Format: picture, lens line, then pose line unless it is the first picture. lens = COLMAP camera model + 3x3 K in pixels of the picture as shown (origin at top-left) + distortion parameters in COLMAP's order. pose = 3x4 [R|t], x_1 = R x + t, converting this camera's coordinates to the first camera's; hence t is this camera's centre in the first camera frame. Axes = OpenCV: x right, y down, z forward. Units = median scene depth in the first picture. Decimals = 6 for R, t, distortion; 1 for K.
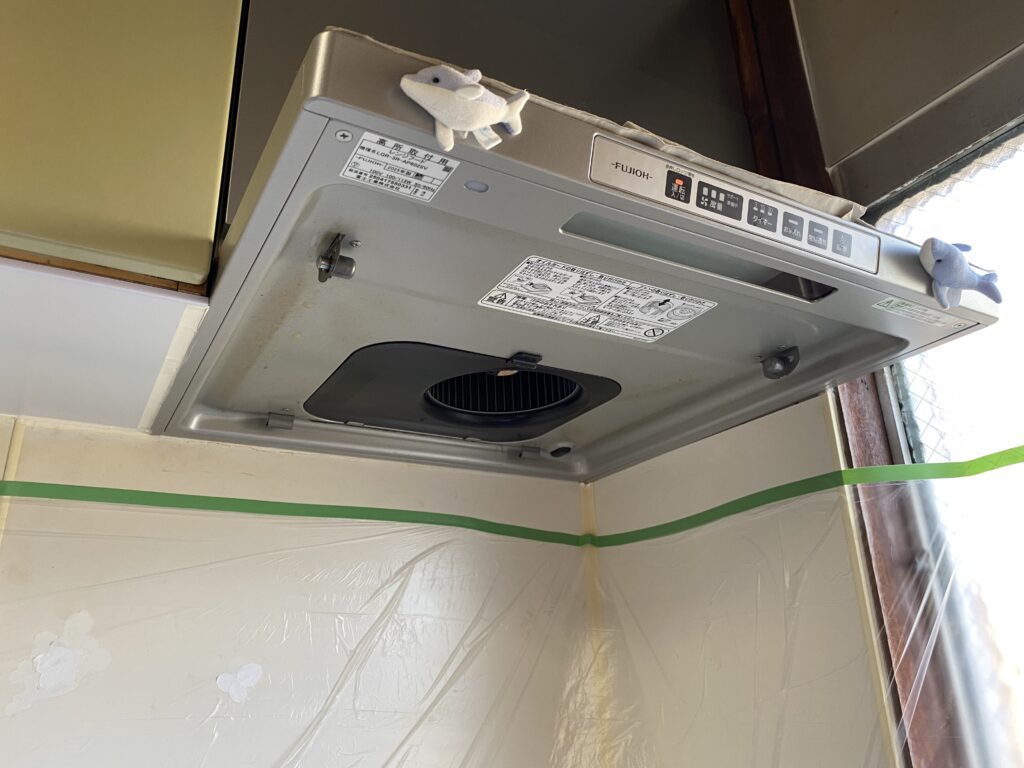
lens RADIAL K [[783.5, 0, 503.8], [0, 783.5, 387.0], [0, 0, 1]] dist [-0.024271, 0.016802]
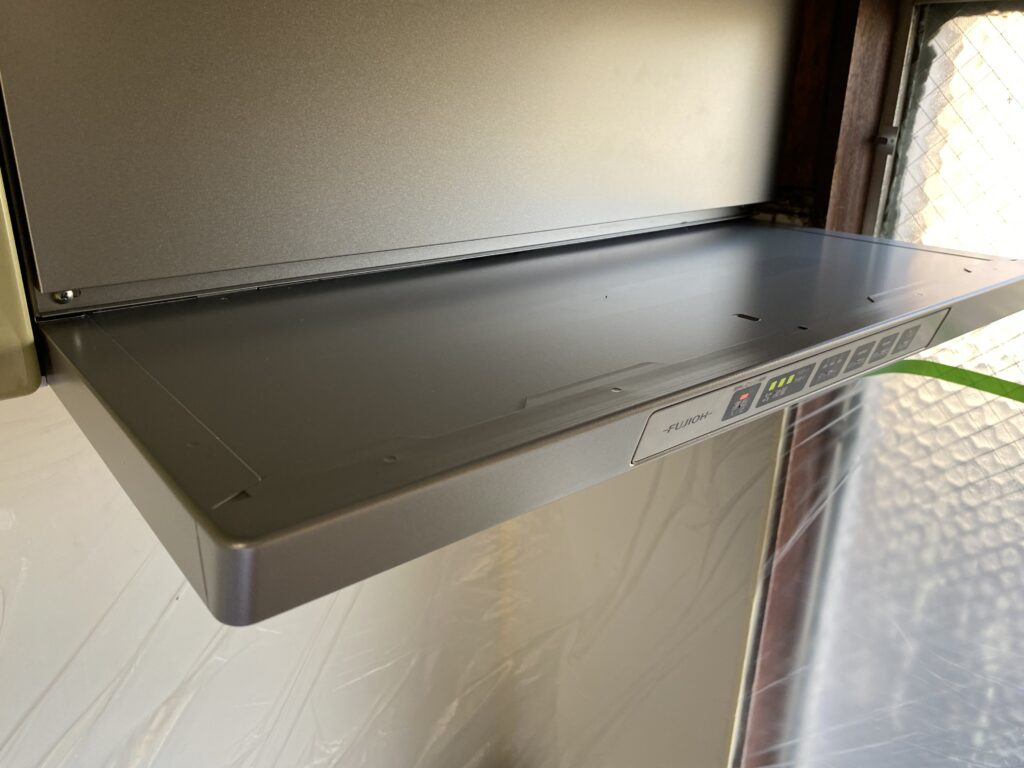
lens RADIAL K [[783.5, 0, 518.7], [0, 783.5, 382.5], [0, 0, 1]] dist [-0.024271, 0.016802]
pose [[0.983510, -0.014640, 0.180261, -0.067261], [-0.109829, 0.743530, 0.659622, -0.468929], [-0.143686, -0.668543, 0.729661, 0.343629]]
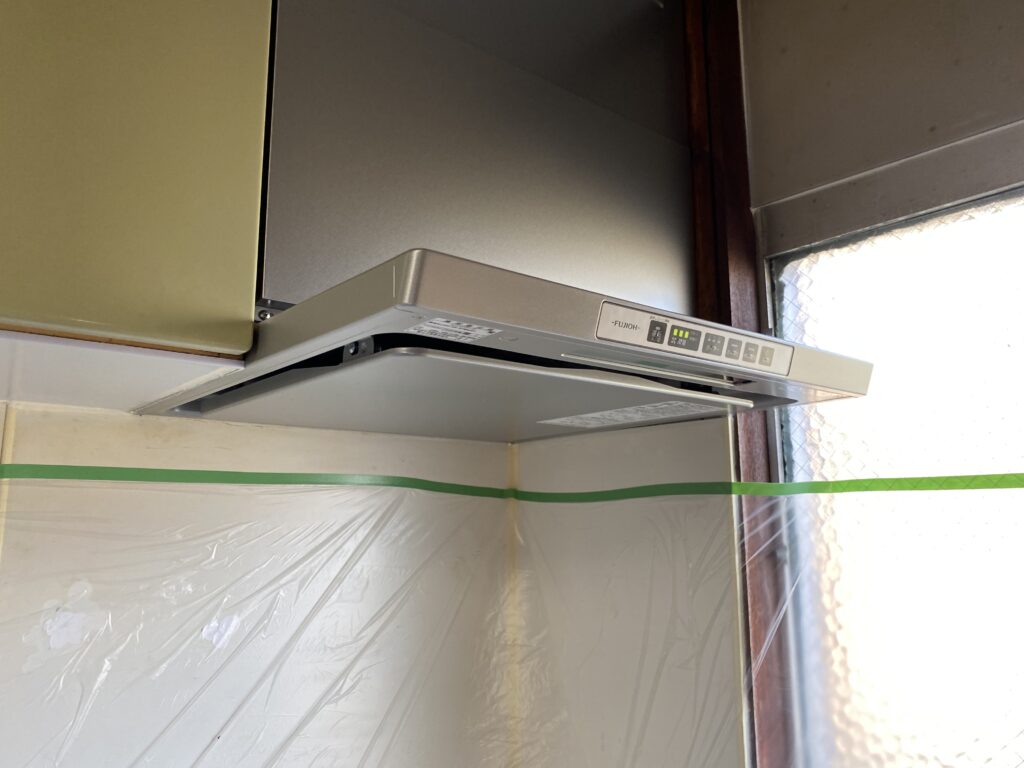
lens RADIAL K [[783.5, 0, 513.7], [0, 783.5, 378.0], [0, 0, 1]] dist [-0.024271, 0.016802]
pose [[0.982592, 0.057609, 0.176621, -0.147297], [-0.089502, 0.979896, 0.178307, -0.255057], [-0.162798, -0.191011, 0.967993, -0.133863]]
